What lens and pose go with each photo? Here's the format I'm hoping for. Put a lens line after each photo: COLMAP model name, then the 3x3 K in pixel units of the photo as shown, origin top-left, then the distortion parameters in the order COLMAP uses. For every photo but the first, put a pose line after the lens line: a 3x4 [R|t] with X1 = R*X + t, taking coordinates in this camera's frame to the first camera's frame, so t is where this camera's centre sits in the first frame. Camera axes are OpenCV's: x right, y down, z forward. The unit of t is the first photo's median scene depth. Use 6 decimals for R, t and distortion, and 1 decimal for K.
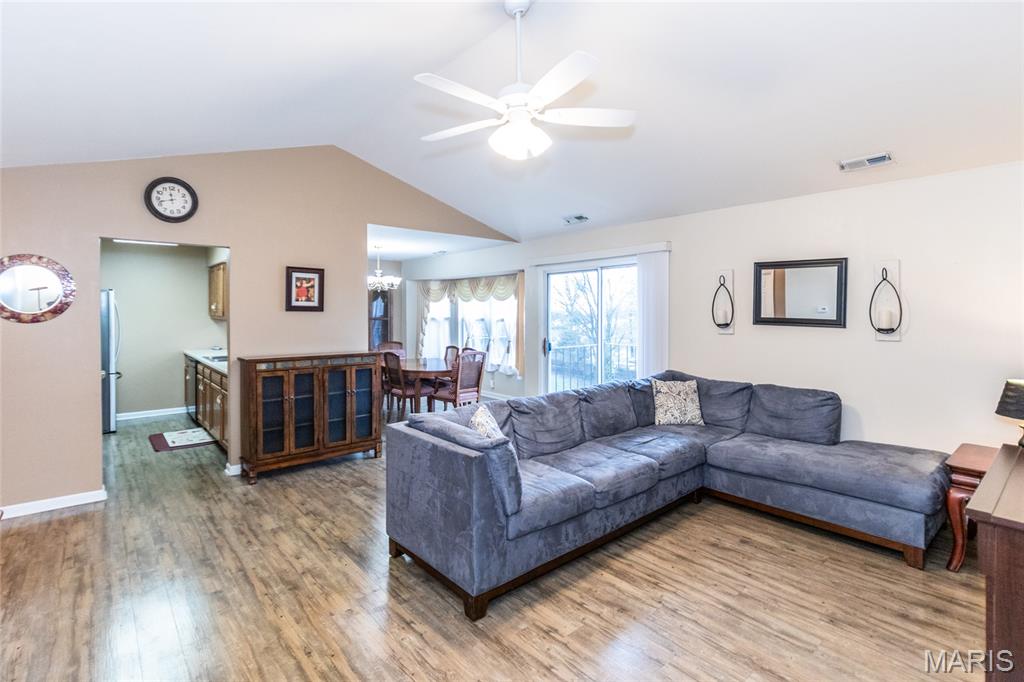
lens RADIAL K [[493.6, 0, 518.9], [0, 493.6, 318.3], [0, 0, 1]] dist [0.000643, 0.000095]
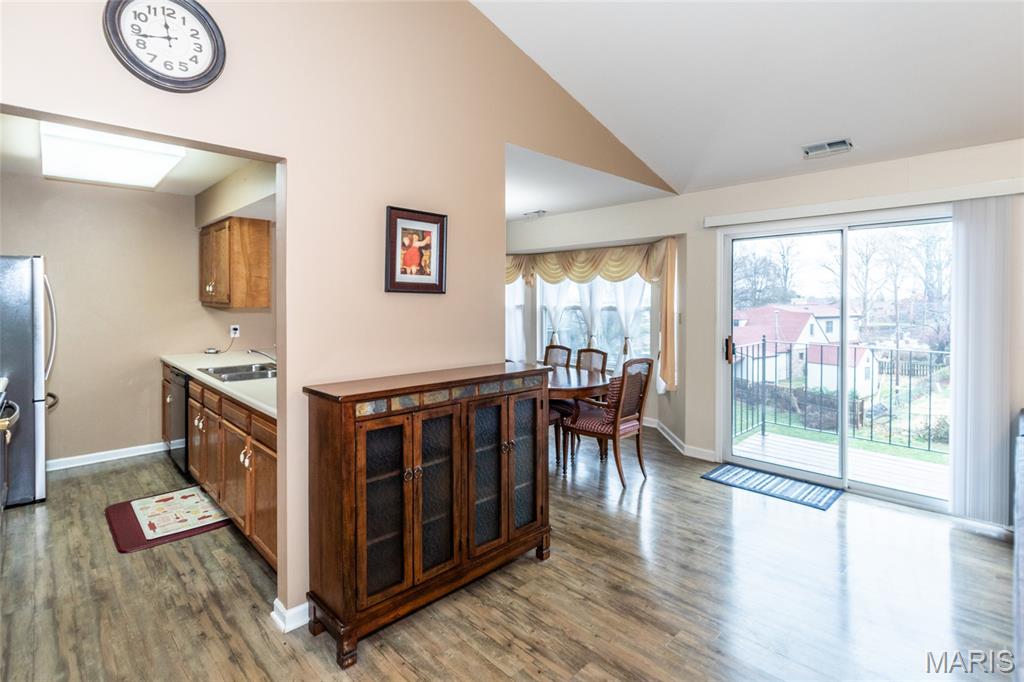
lens RADIAL K [[503.1, 0, 526.5], [0, 503.1, 304.7], [0, 0, 1]] dist [0.002203, 0.000319]
pose [[0.998118, 0.000864, 0.061312, -0.344800], [-0.000721, 0.999997, -0.002349, -0.000226], [-0.061314, 0.002300, 0.998116, 0.446295]]
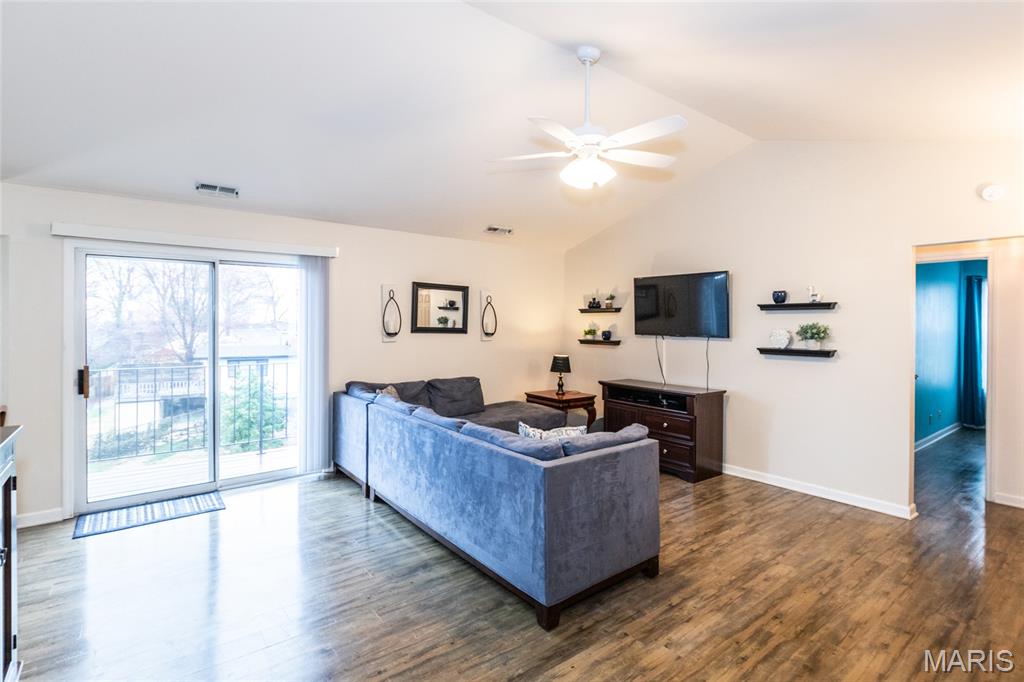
lens RADIAL K [[484.0, 0, 519.4], [0, 484.0, 338.6], [0, 0, 1]] dist [0.005986, -0.000148]
pose [[0.066167, -0.030195, 0.997352, -0.622946], [0.007703, 0.999528, 0.029749, -0.005867], [-0.997779, 0.005714, 0.066369, 0.604136]]
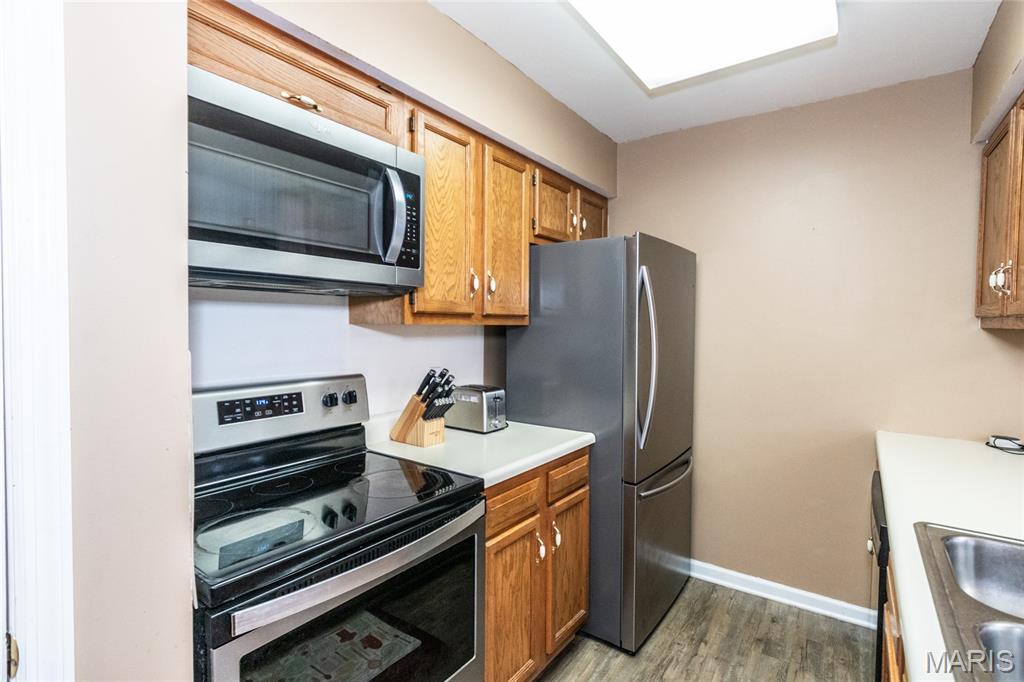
lens RADIAL K [[484.0, 0, 519.4], [0, 484.0, 338.6], [0, 0, 1]] dist [0.005986, -0.000148]
pose [[0.236468, 0.030460, -0.971162, -0.626989], [-0.024224, 0.999383, 0.025447, 0.007802], [0.971337, 0.017508, 0.237060, 1.017482]]
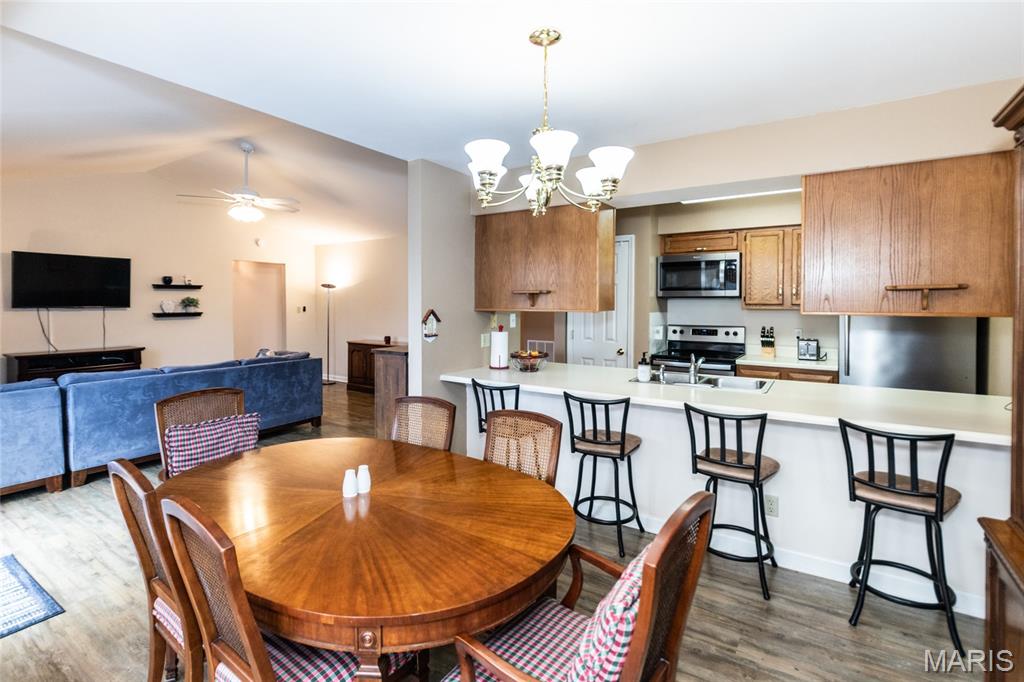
lens RADIAL K [[480.4, 0, 512.5], [0, 480.4, 300.6], [0, 0, 1]] dist [-0.003290, -0.000686]
pose [[-0.961360, -0.002265, -0.275286, -0.289523], [-0.005582, 0.999921, 0.011267, -0.014262], [0.275239, 0.012368, -0.961296, 1.774545]]
